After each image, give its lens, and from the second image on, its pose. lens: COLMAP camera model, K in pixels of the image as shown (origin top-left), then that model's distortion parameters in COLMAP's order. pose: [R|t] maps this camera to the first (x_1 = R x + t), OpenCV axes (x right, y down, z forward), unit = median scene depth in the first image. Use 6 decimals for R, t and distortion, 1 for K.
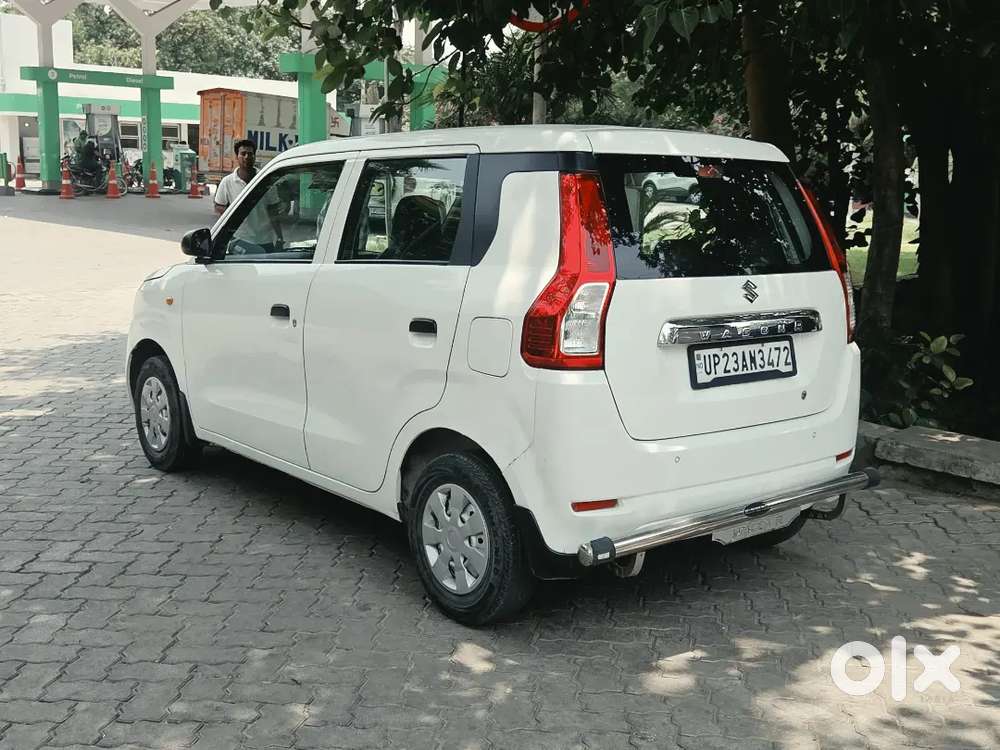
lens RADIAL K [[1128.4, 0, 466.5], [0, 1128.4, 342.8], [0, 0, 1]] dist [0.057918, -0.038516]
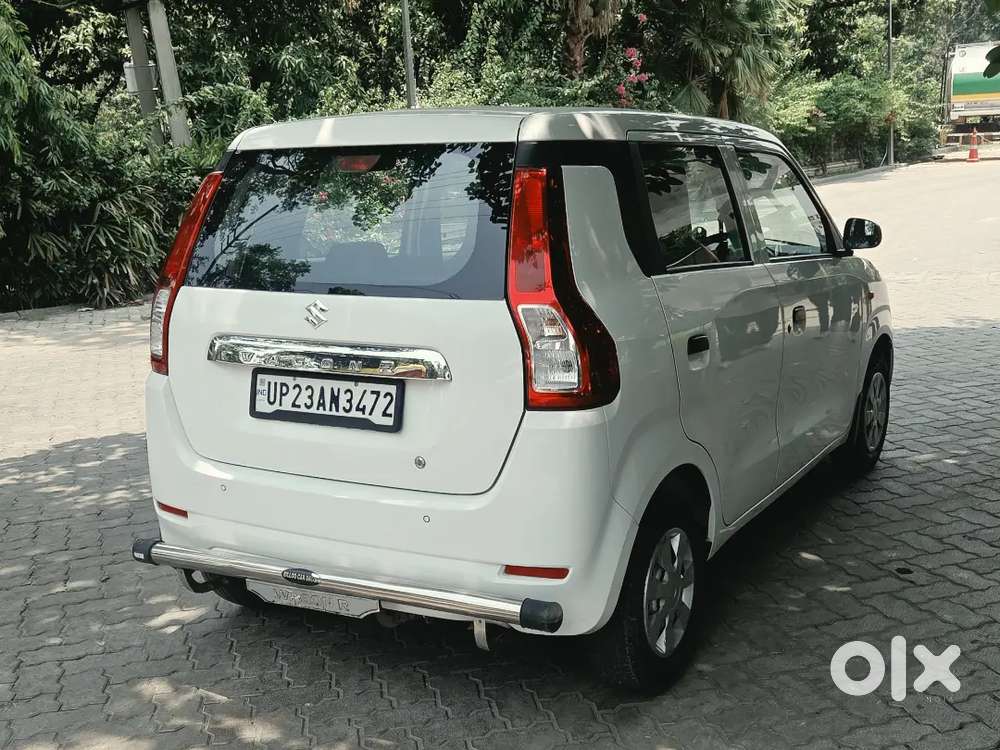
lens RADIAL K [[1117.8, 0, 525.1], [0, 1117.8, 385.5], [0, 0, 1]] dist [0.066974, -0.066240]
pose [[0.399131, 0.149507, -0.904623, 0.996907], [-0.087249, 0.988332, 0.124846, -0.102809], [0.912733, 0.029098, 0.407518, 0.779001]]
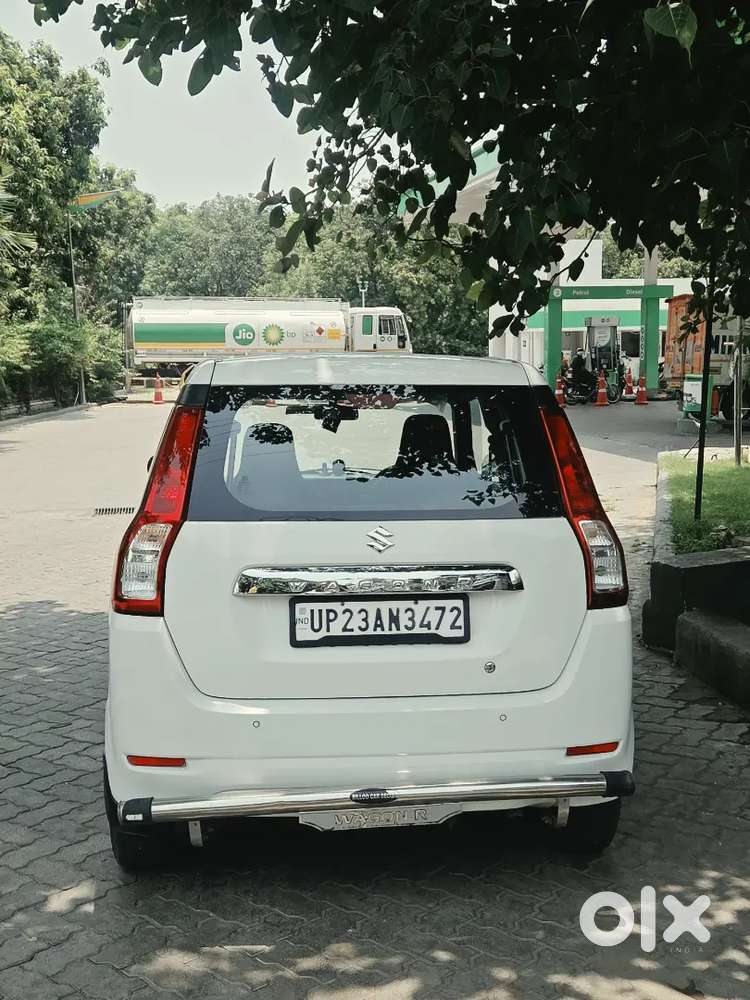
lens RADIAL K [[1117.8, 0, 375.0], [0, 1117.8, 500.0], [0, 0, 1]] dist [0.066974, -0.066240]
pose [[0.842065, 0.031182, -0.538474, 0.673816], [-0.052645, 0.998312, -0.024516, -0.051741], [0.536801, 0.048992, 0.842285, 0.271253]]
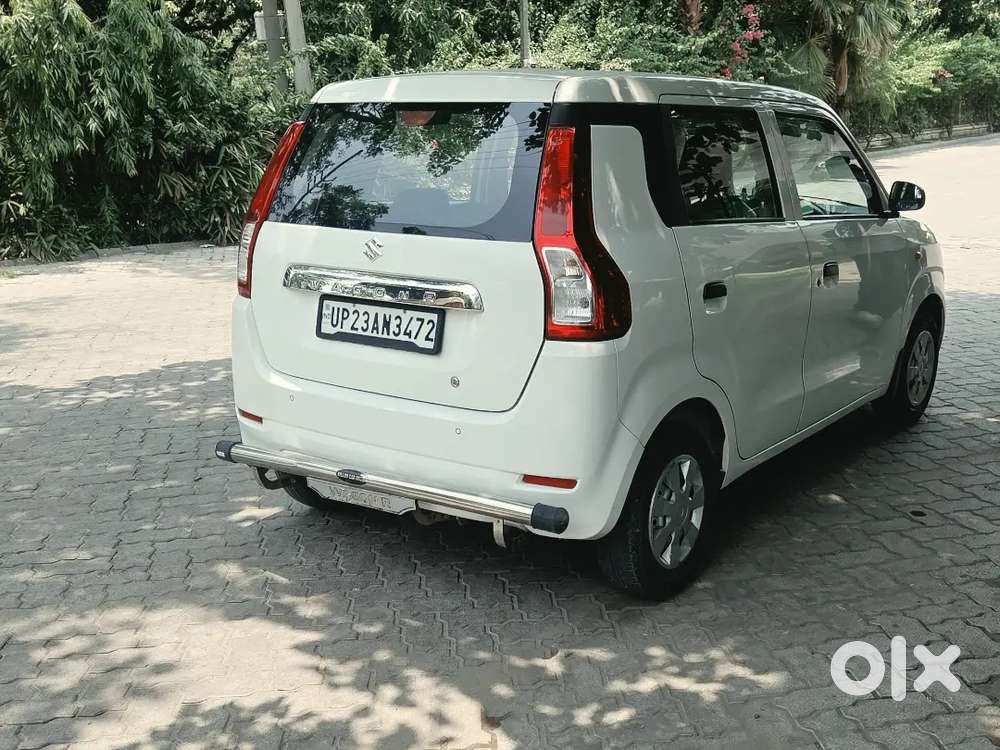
lens RADIAL K [[1110.6, 0, 530.8], [0, 1110.6, 359.9], [0, 0, 1]] dist [0.065902, -0.042775]
pose [[0.305586, 0.184006, -0.934216, 1.110129], [-0.120279, 0.980750, 0.153828, -0.107050], [0.944537, 0.065359, 0.321836, 0.800641]]
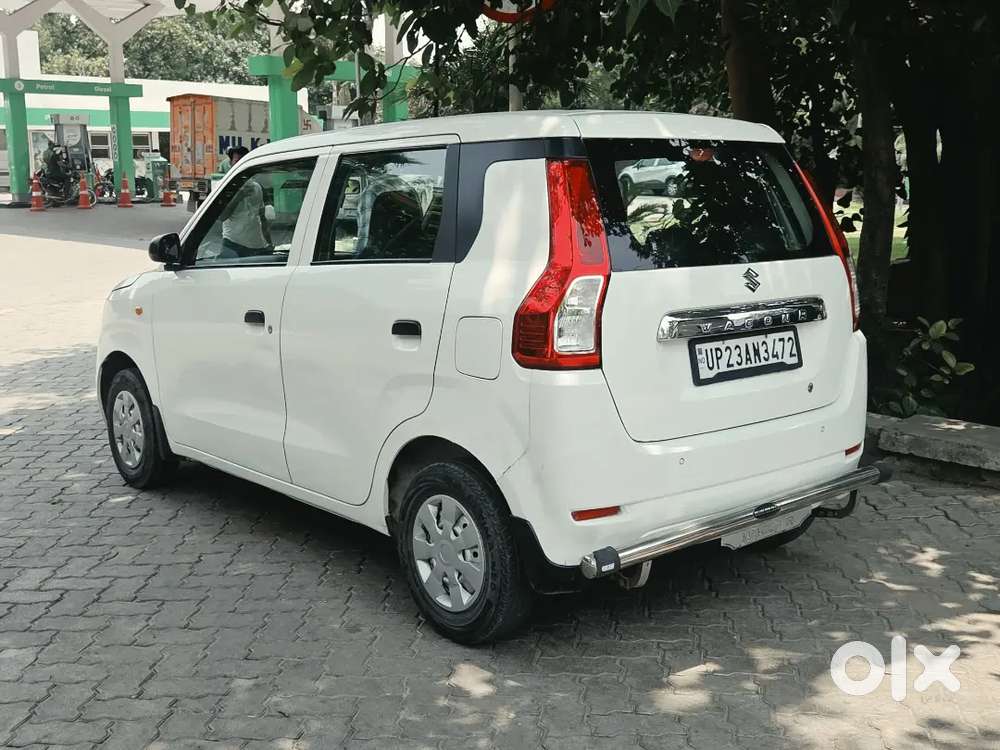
lens RADIAL K [[1131.9, 0, 459.9], [0, 1131.9, 341.3], [0, 0, 1]] dist [0.057184, -0.043087]
pose [[0.999375, -0.033380, 0.011646, -0.005133], [0.033397, 0.999441, -0.001278, -0.001249], [-0.011597, 0.001667, 0.999931, 0.053397]]
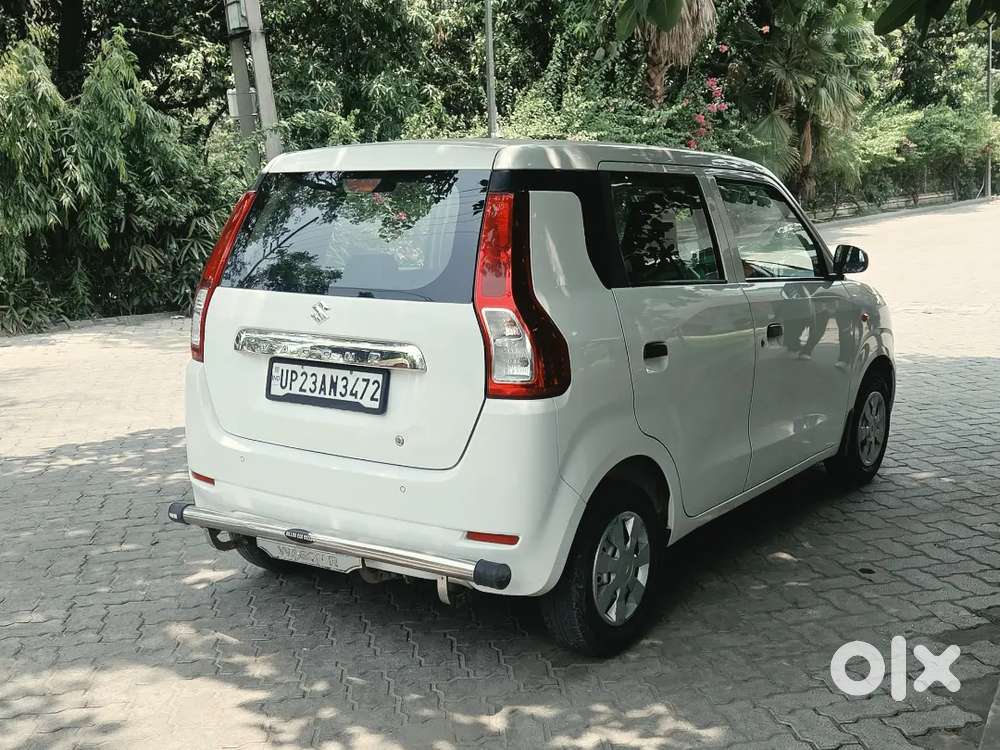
lens RADIAL K [[1108.9, 0, 500.0], [0, 1108.9, 375.0], [0, 0, 1]] dist [0.056534, -0.013951]
pose [[0.302827, 0.135435, -0.943373, 1.134288], [-0.111790, 0.988066, 0.105966, -0.103937], [0.946466, 0.073370, 0.314353, 0.818771]]
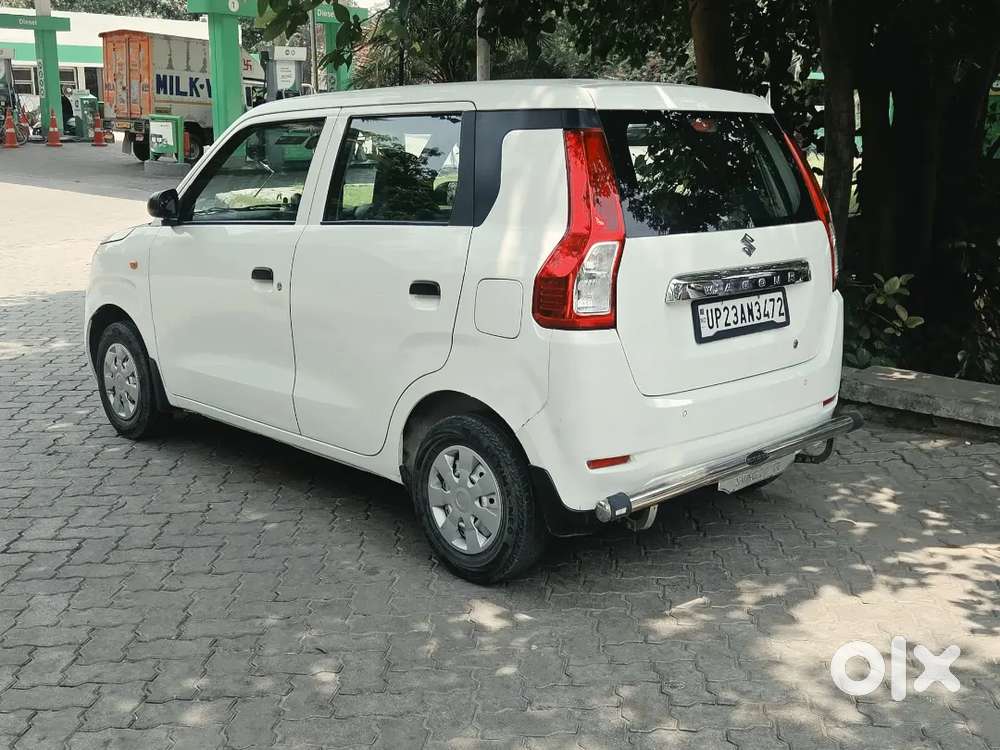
lens RADIAL K [[1131.1, 0, 487.2], [0, 1131.1, 351.7], [0, 0, 1]] dist [0.065383, -0.056740]
pose [[0.995237, -0.034103, 0.091322, -0.074869], [0.028787, 0.997848, 0.058905, -0.015807], [-0.093135, -0.055996, 0.994078, 0.006146]]
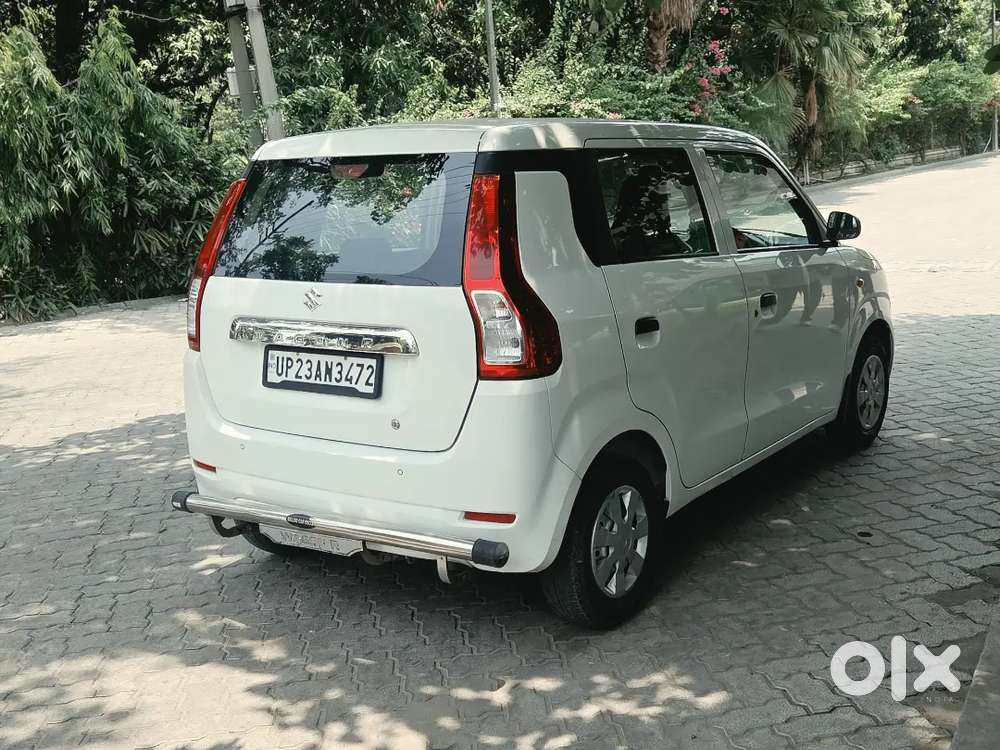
lens RADIAL K [[1108.4, 0, 521.8], [0, 1108.4, 373.2], [0, 0, 1]] dist [0.059094, -0.030287]
pose [[0.313713, 0.149145, -0.937731, 1.146496], [-0.079526, 0.988244, 0.130574, -0.114794], [0.946182, 0.033611, 0.321886, 0.831863]]
